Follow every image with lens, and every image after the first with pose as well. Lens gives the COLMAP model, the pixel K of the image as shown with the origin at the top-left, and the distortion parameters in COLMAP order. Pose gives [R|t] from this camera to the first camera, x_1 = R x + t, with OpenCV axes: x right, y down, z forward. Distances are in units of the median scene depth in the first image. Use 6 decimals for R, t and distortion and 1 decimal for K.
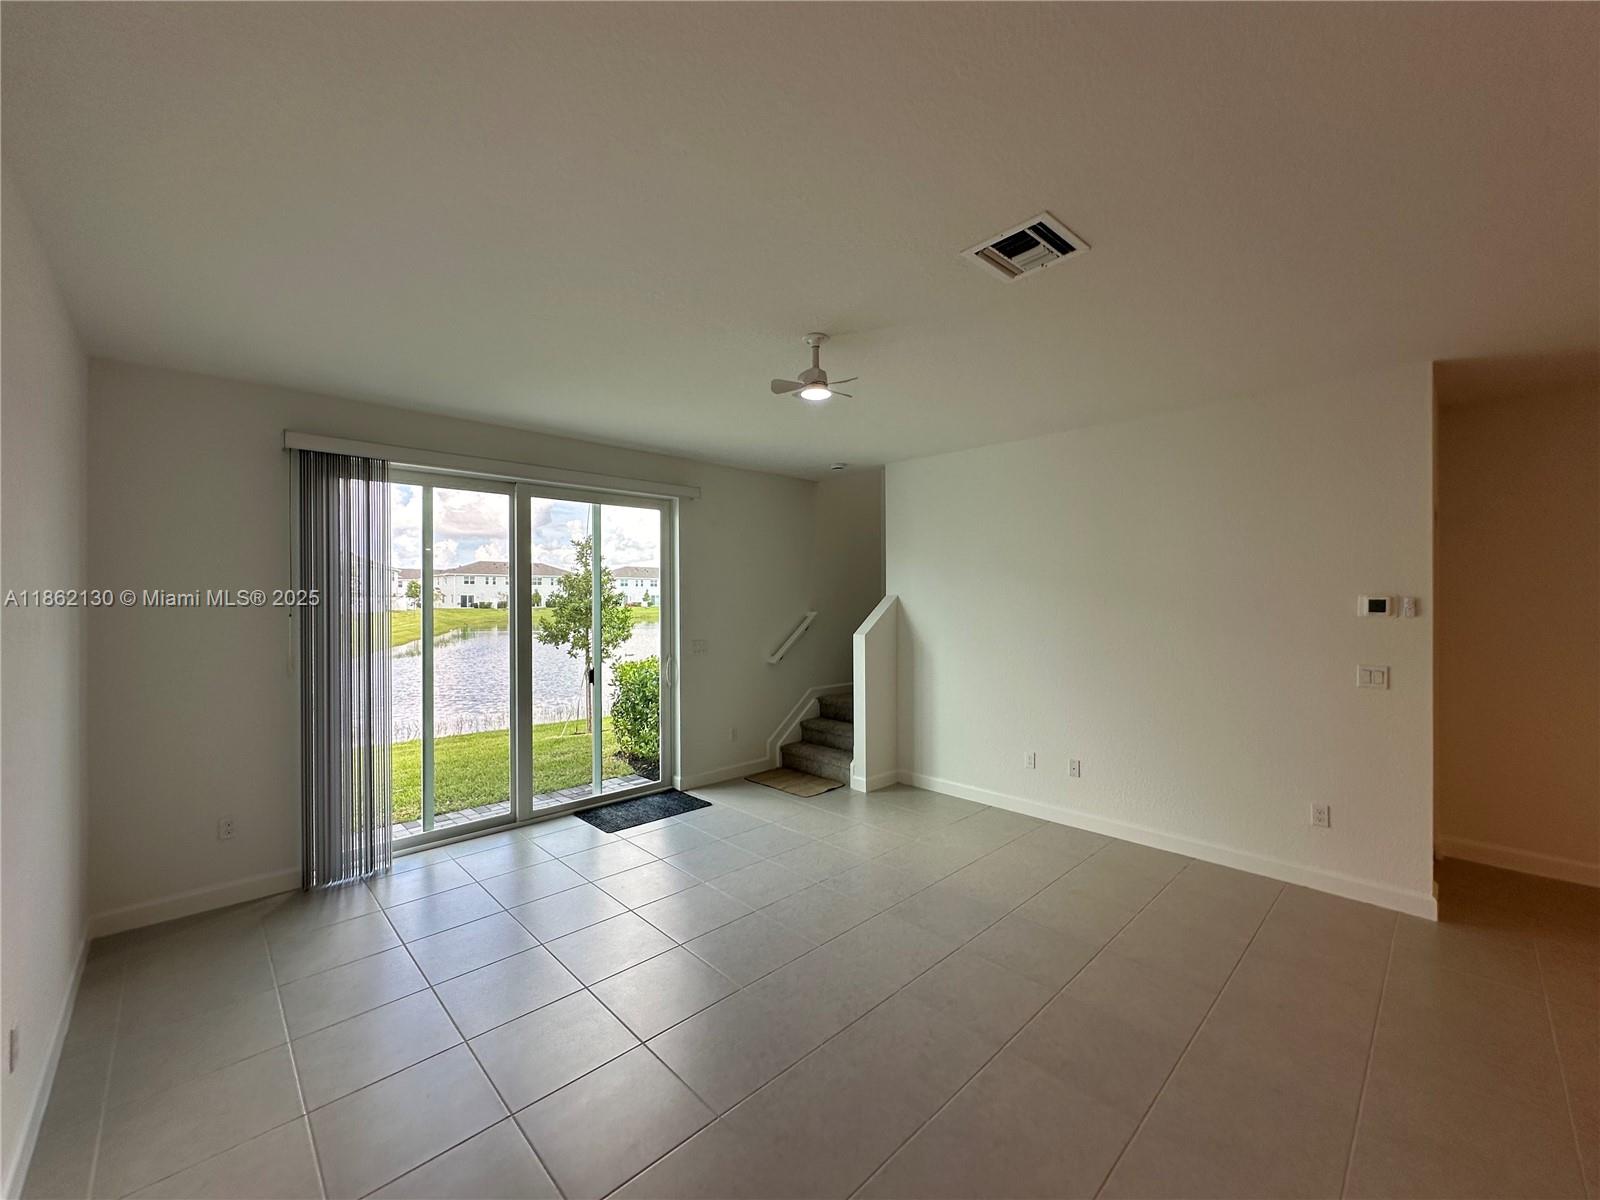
lens RADIAL K [[637.6, 0, 805.1], [0, 637.6, 598.0], [0, 0, 1]] dist [0.000100, 0.000615]
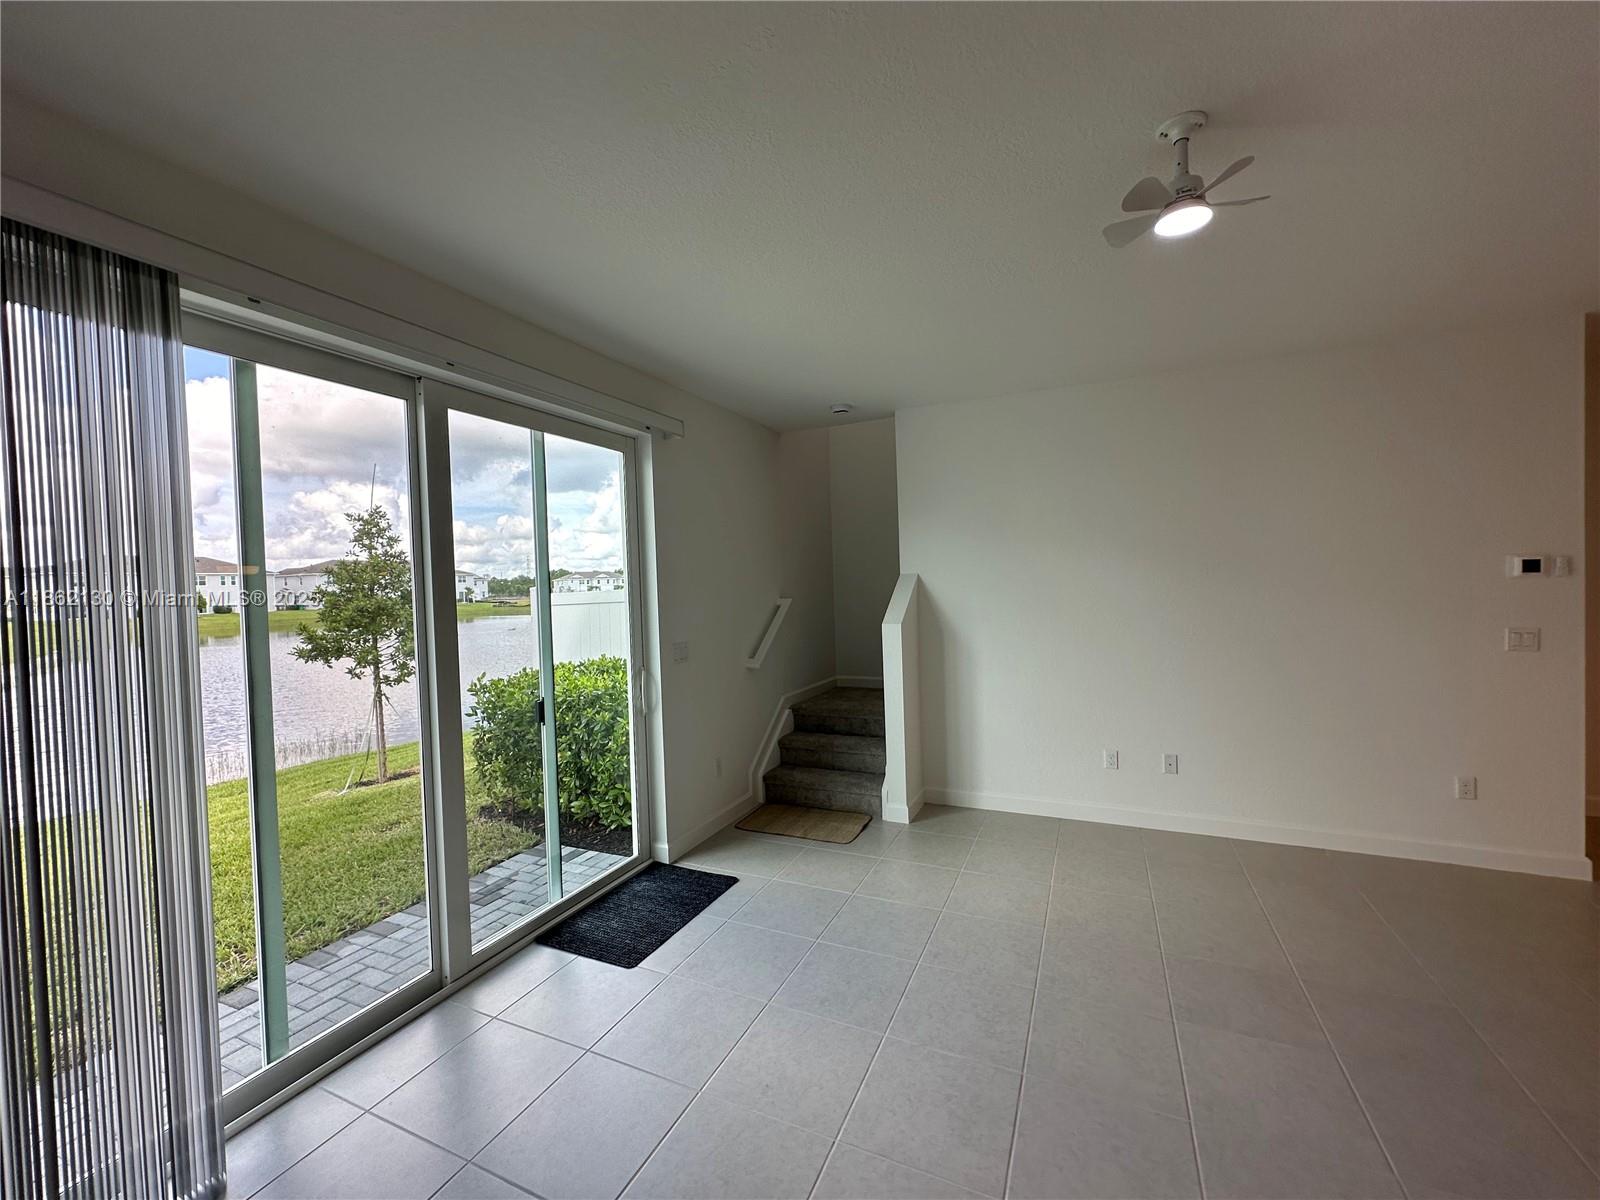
lens RADIAL K [[637.6, 0, 804.8], [0, 637.6, 598.3], [0, 0, 1]] dist [0.000100, 0.000615]
pose [[0.932485, -0.033784, 0.359625, -0.290302], [0.028121, 0.999385, 0.020969, 0.006297], [-0.360113, -0.009440, 0.932861, 0.303930]]
